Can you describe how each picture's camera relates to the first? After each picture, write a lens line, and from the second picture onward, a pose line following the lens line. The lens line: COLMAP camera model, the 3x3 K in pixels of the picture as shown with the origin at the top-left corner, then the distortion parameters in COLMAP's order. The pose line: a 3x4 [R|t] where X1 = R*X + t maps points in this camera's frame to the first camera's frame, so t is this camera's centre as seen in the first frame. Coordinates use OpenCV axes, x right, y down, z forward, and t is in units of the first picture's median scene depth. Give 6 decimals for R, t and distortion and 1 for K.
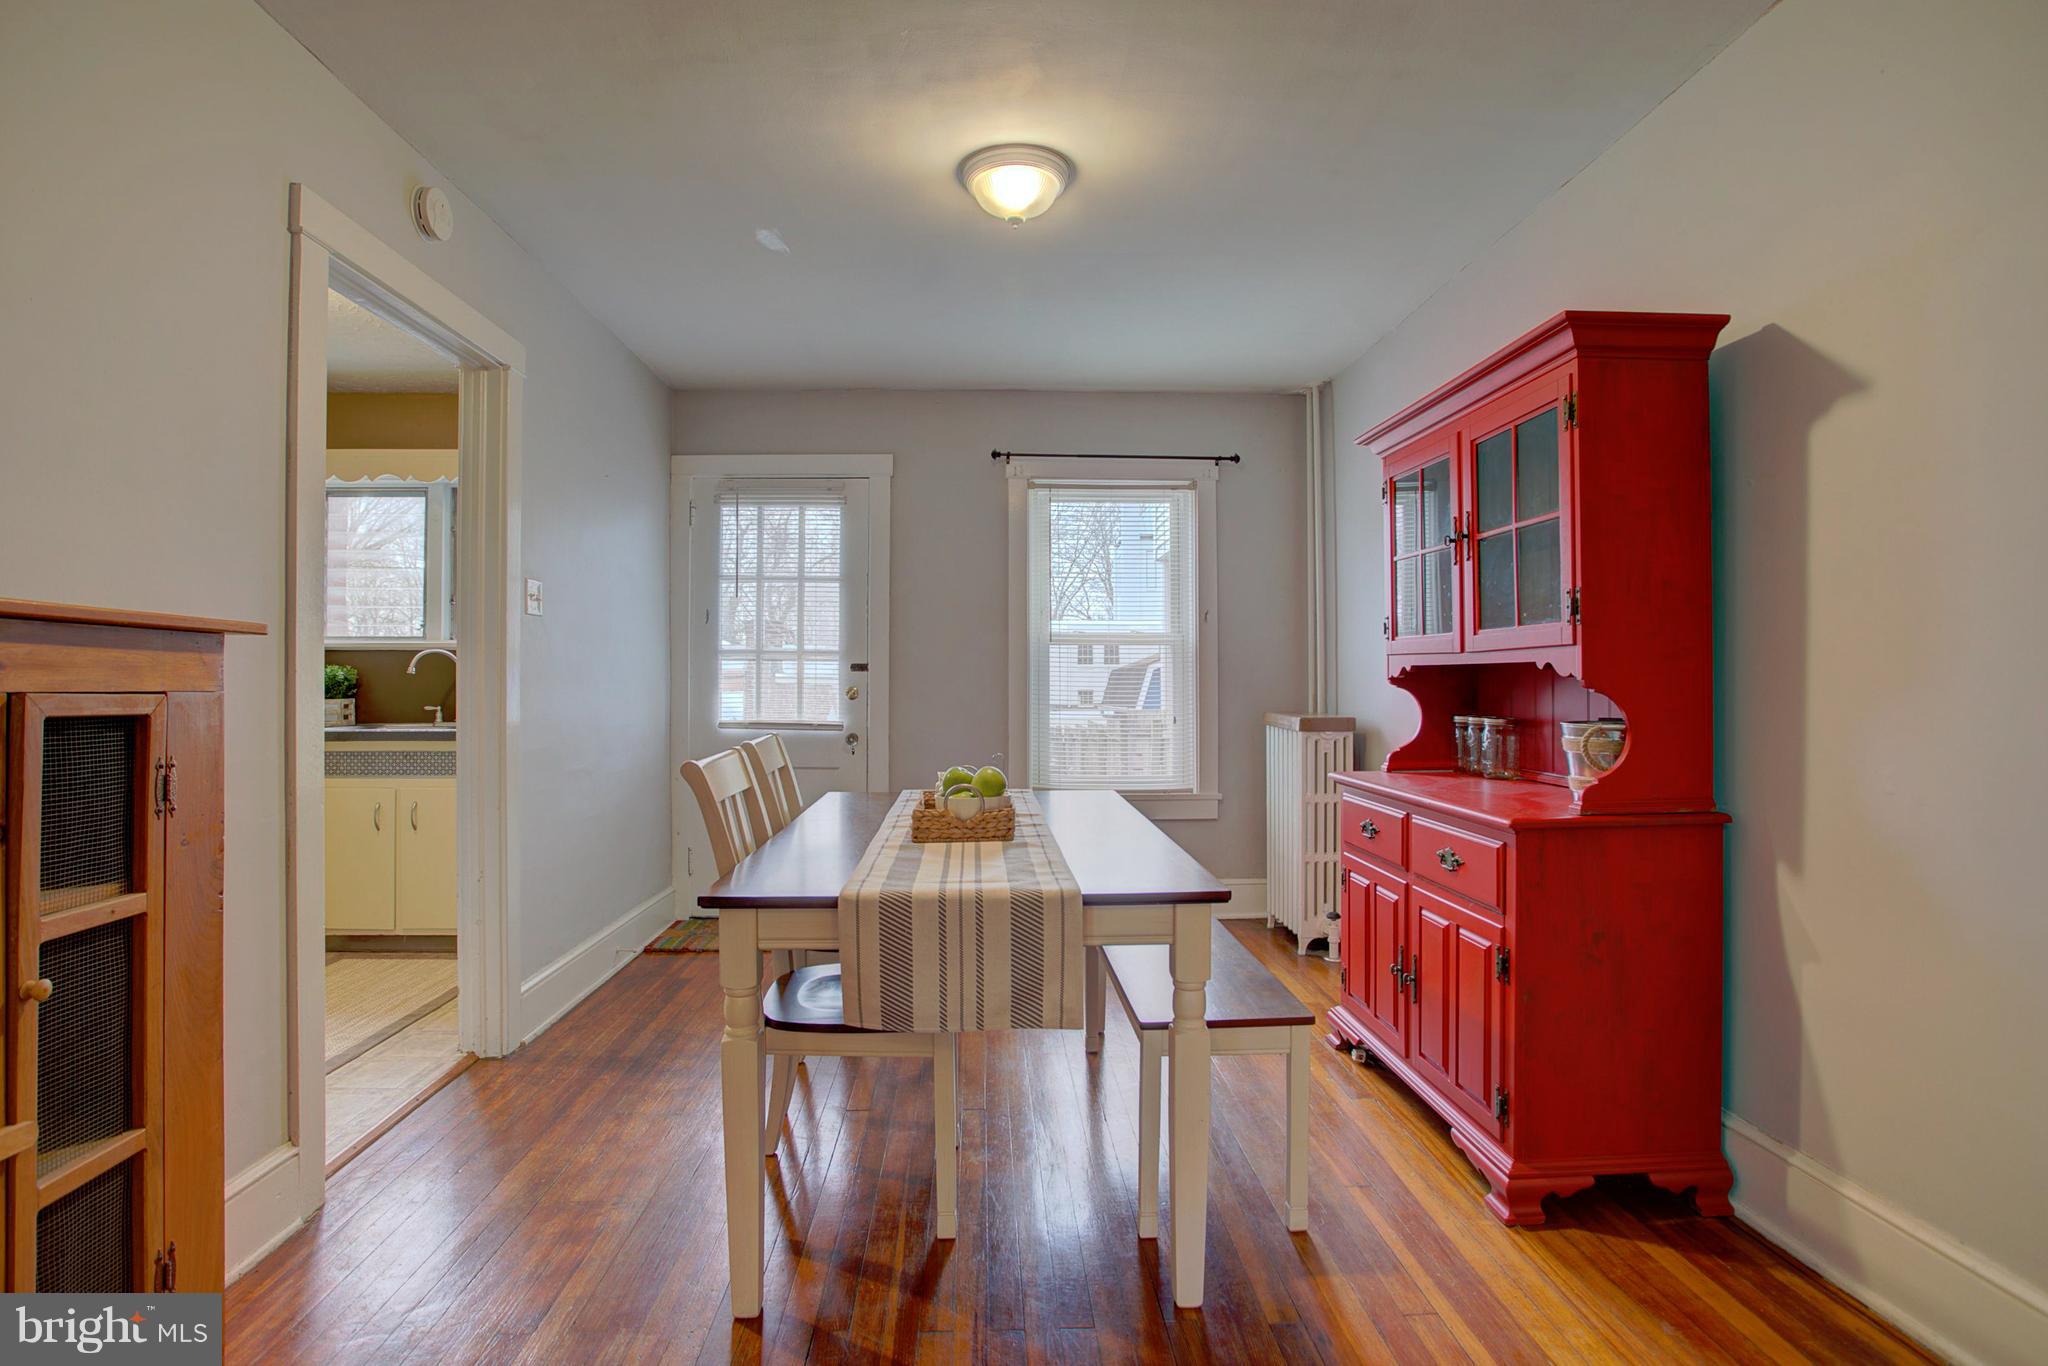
lens RADIAL K [[1025.5, 0, 1012.8], [0, 1025.5, 686.8], [0, 0, 1]] dist [-0.075736, 0.035078]
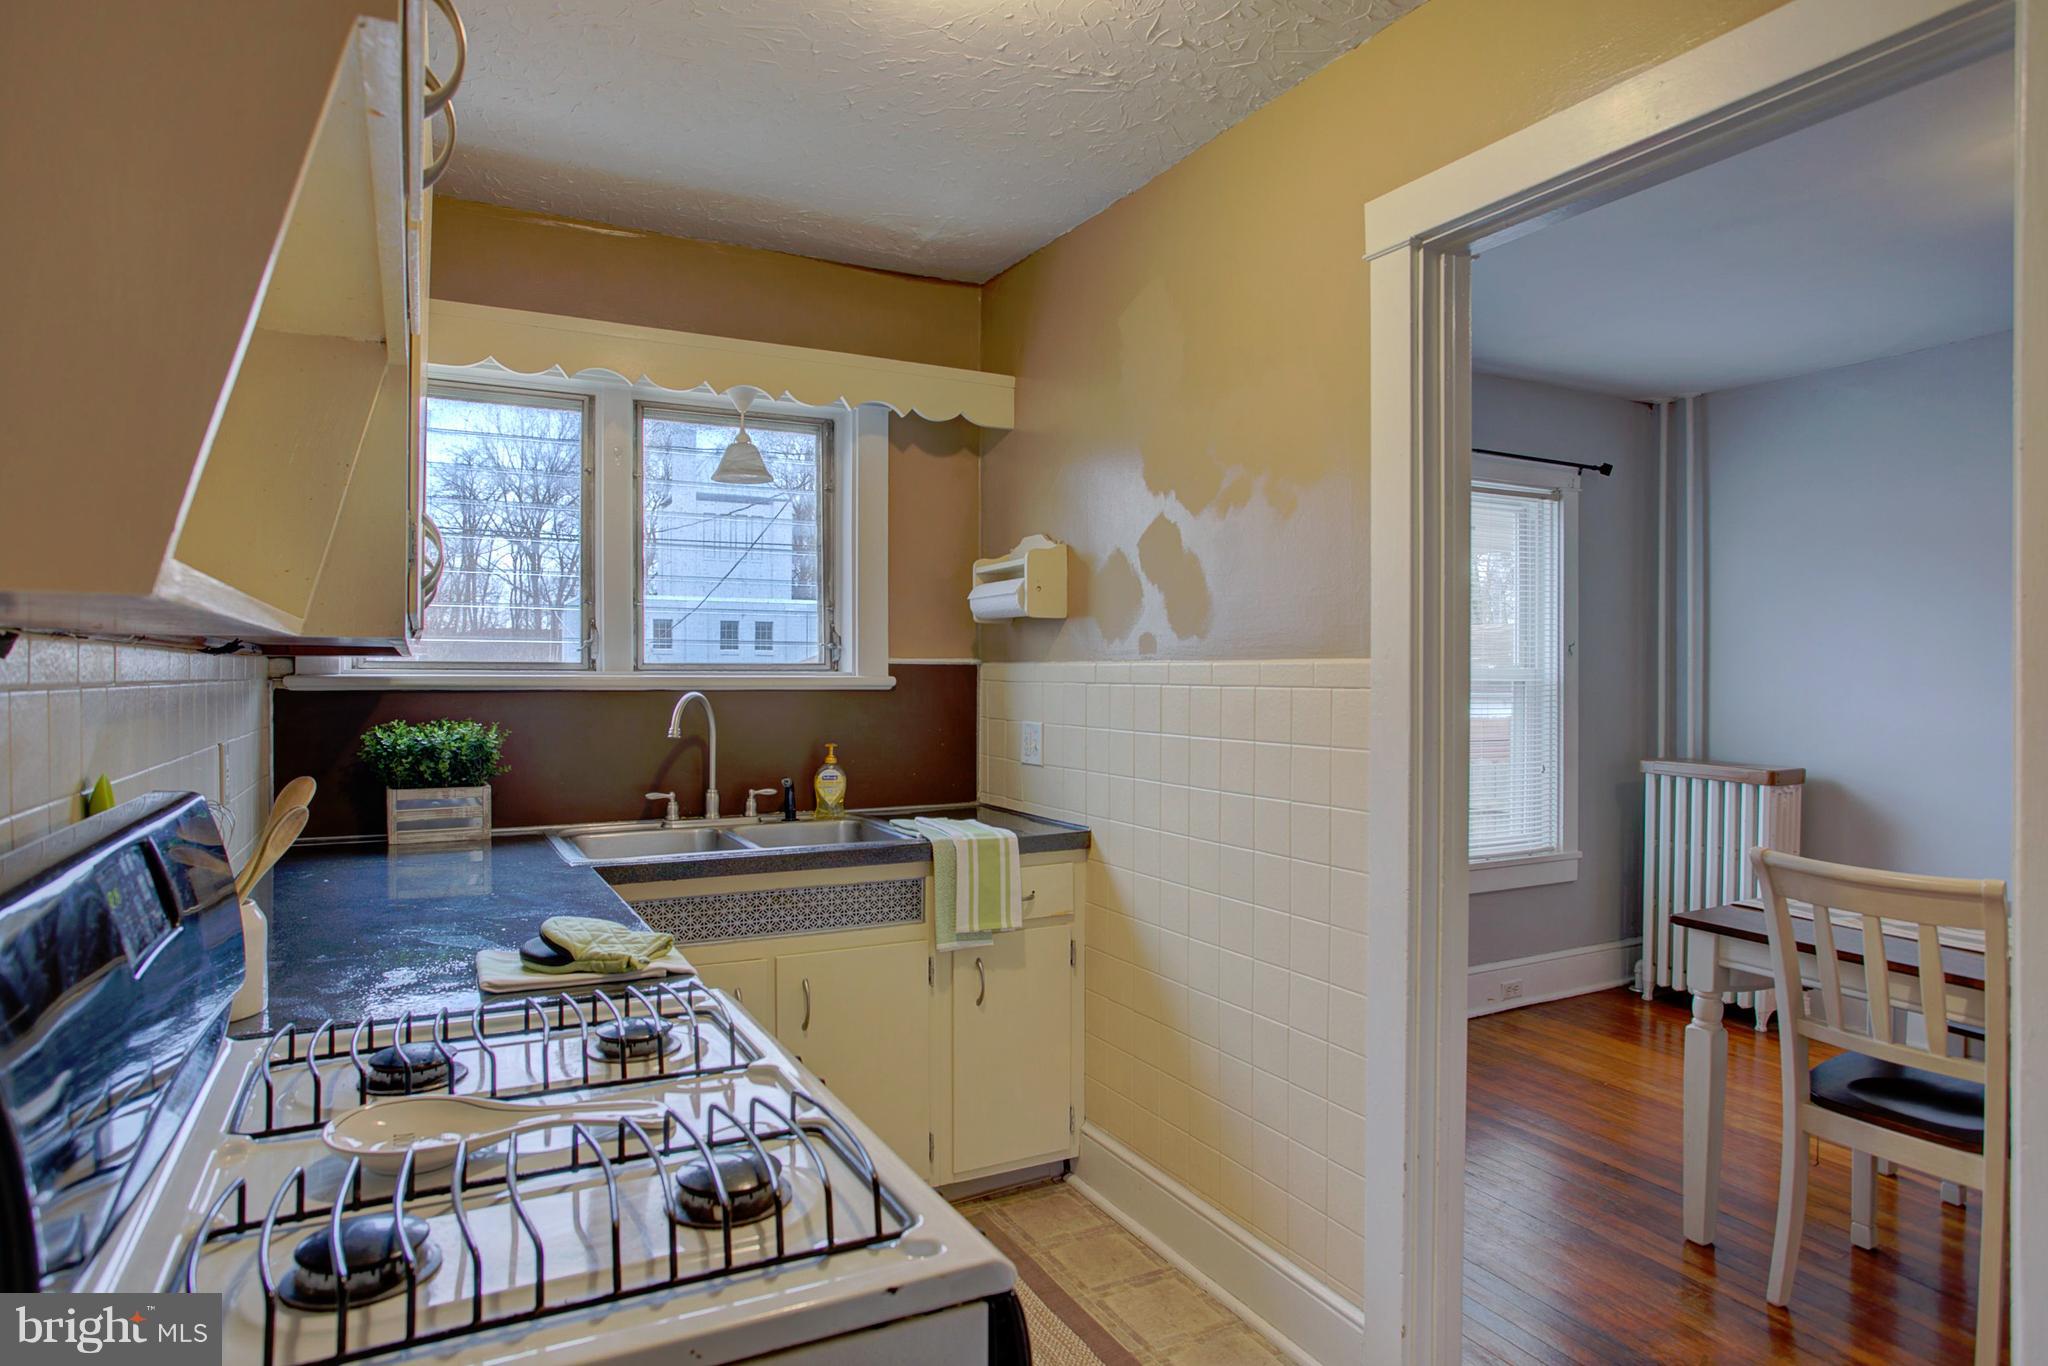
lens RADIAL K [[1176.9, 0, 1048.7], [0, 1176.9, 681.5], [0, 0, 1]] dist [-0.039793, 0.000593]
pose [[0.897231, 0.001401, 0.441559, -1.142507], [-0.005235, 0.999958, 0.007465, -0.081594], [-0.441530, -0.009009, 0.897201, 0.547856]]
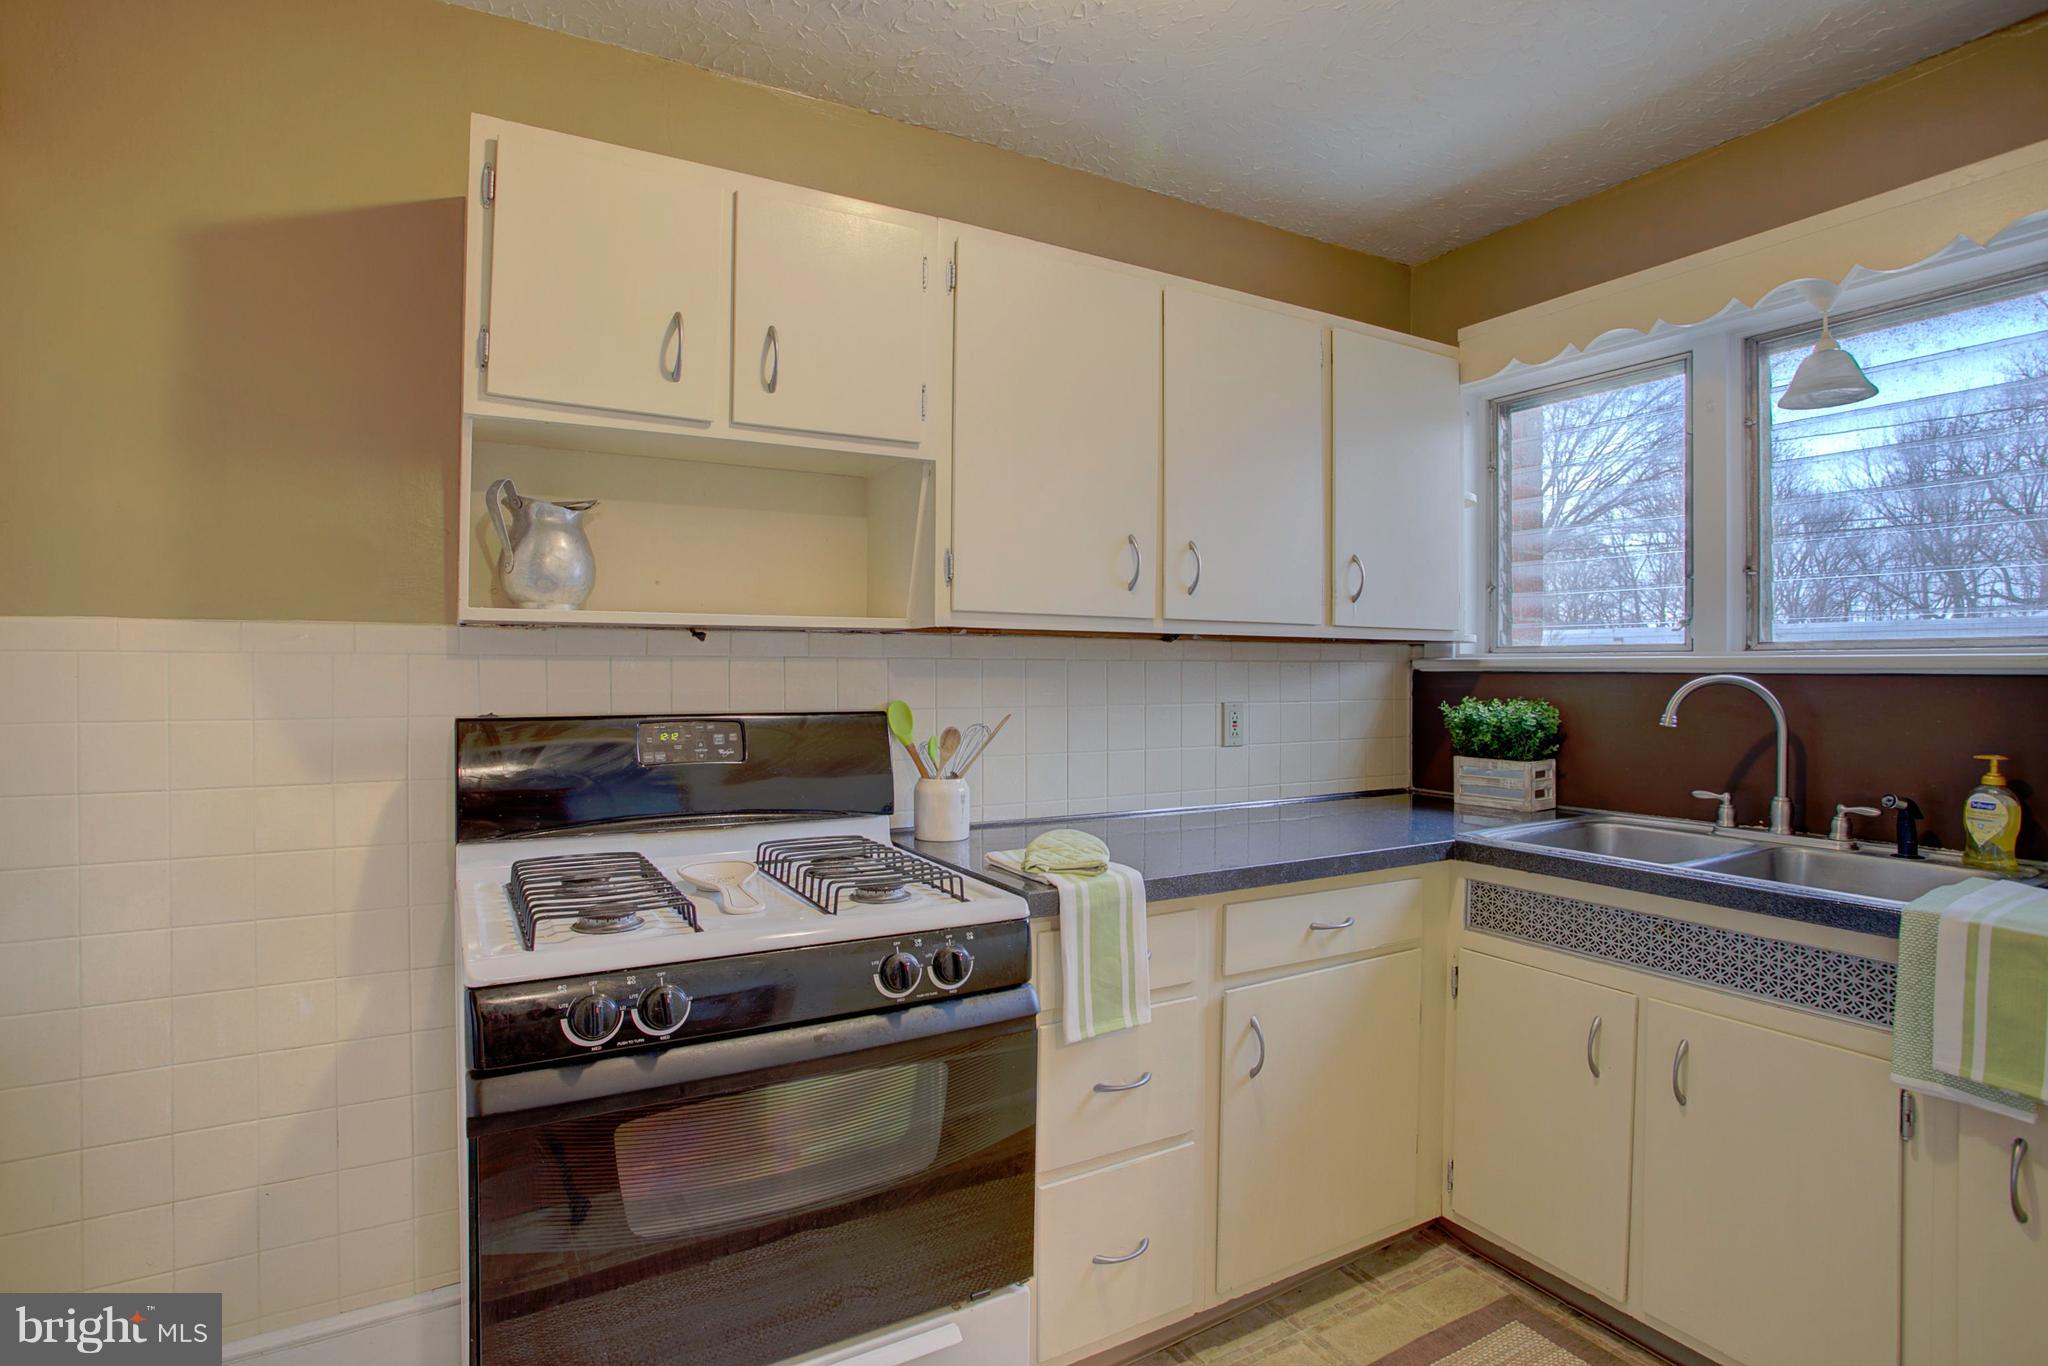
lens RADIAL K [[1013.4, 0, 1001.9], [0, 1013.4, 672.4], [0, 0, 1]] dist [-0.071200, 0.030213]
pose [[0.456016, 0.003823, -0.889963, -0.535619], [-0.000240, 0.999991, 0.004172, -0.066530], [0.889972, -0.001688, 0.456013, 0.824608]]
